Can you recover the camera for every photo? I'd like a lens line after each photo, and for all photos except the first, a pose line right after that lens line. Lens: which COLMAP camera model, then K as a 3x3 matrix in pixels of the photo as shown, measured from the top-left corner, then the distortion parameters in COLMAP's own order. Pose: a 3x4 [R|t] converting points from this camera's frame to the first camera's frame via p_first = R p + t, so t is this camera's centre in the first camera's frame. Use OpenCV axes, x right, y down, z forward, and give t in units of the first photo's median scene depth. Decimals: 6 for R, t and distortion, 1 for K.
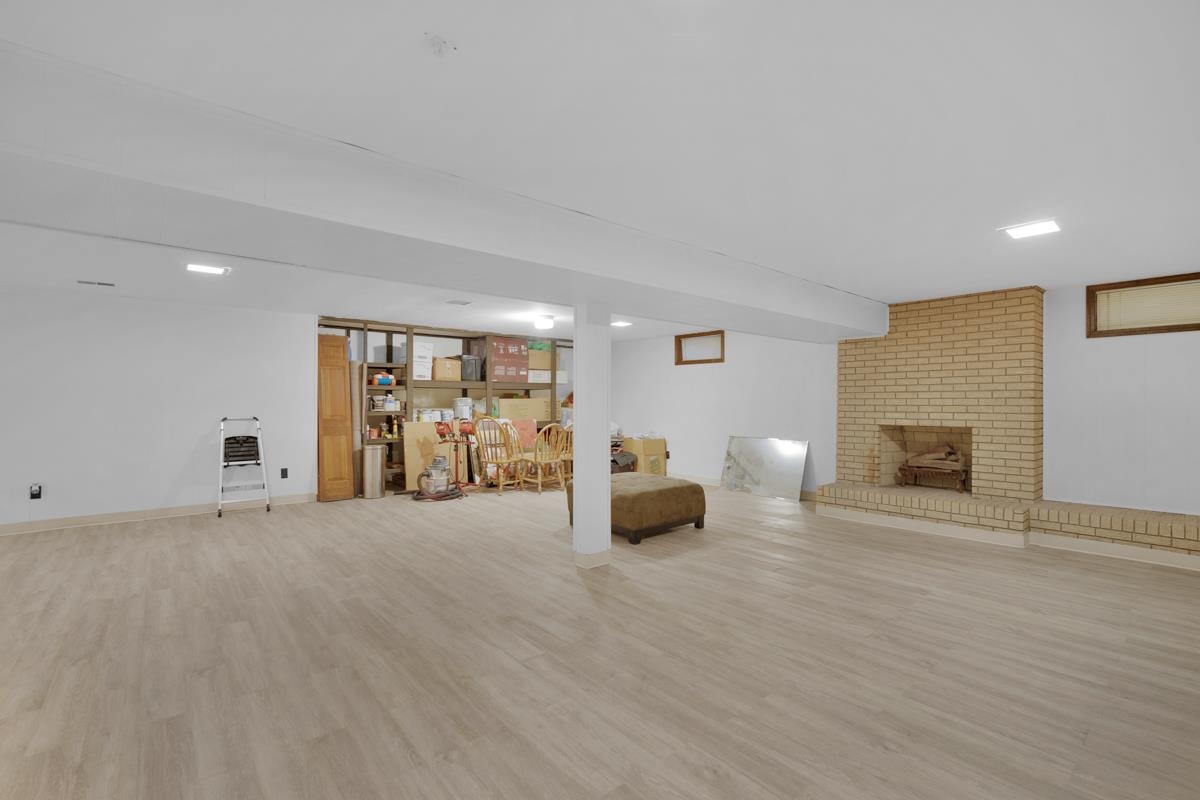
lens RADIAL K [[527.0, 0, 592.3], [0, 527.0, 402.2], [0, 0, 1]] dist [-0.012340, 0.002903]
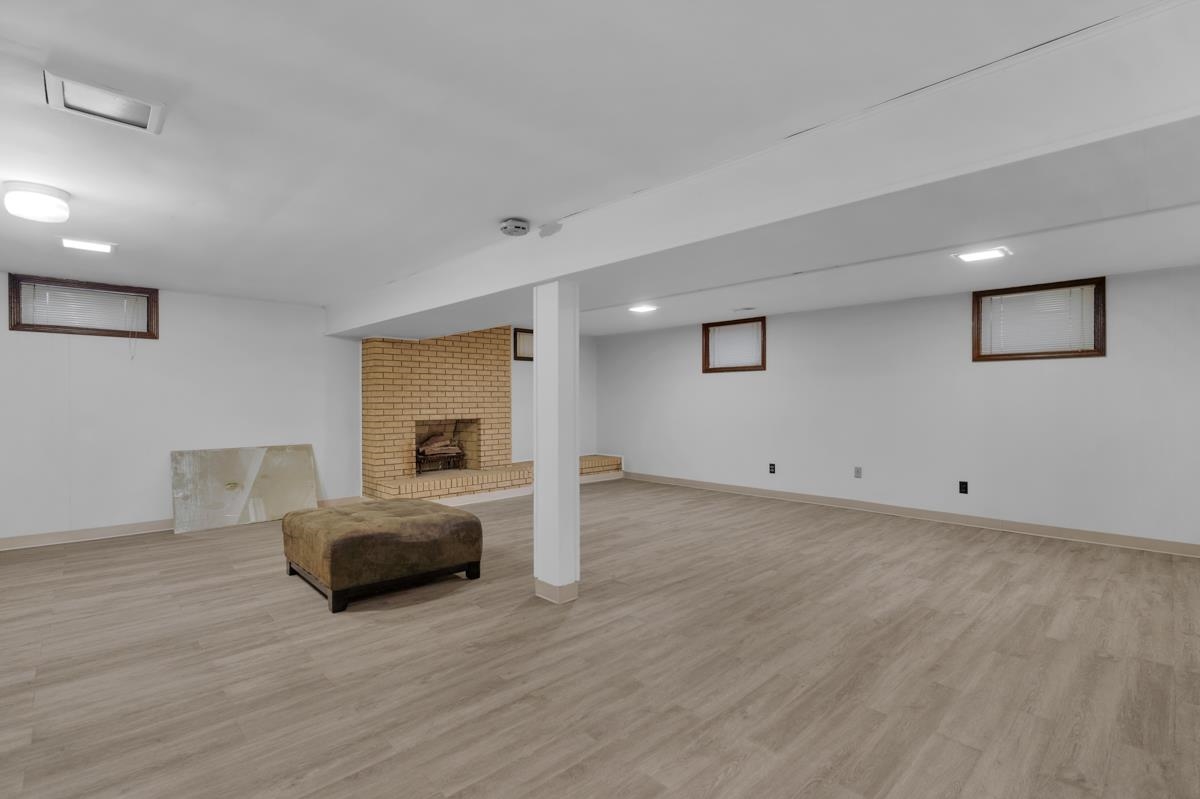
lens RADIAL K [[527.0, 0, 591.4], [0, 527.0, 399.9], [0, 0, 1]] dist [-0.012340, 0.002903]
pose [[-0.032009, -0.001085, 0.999487, -0.809083], [0.000854, 0.999999, 0.001113, -0.001524], [-0.999487, 0.000889, -0.032008, 0.950659]]
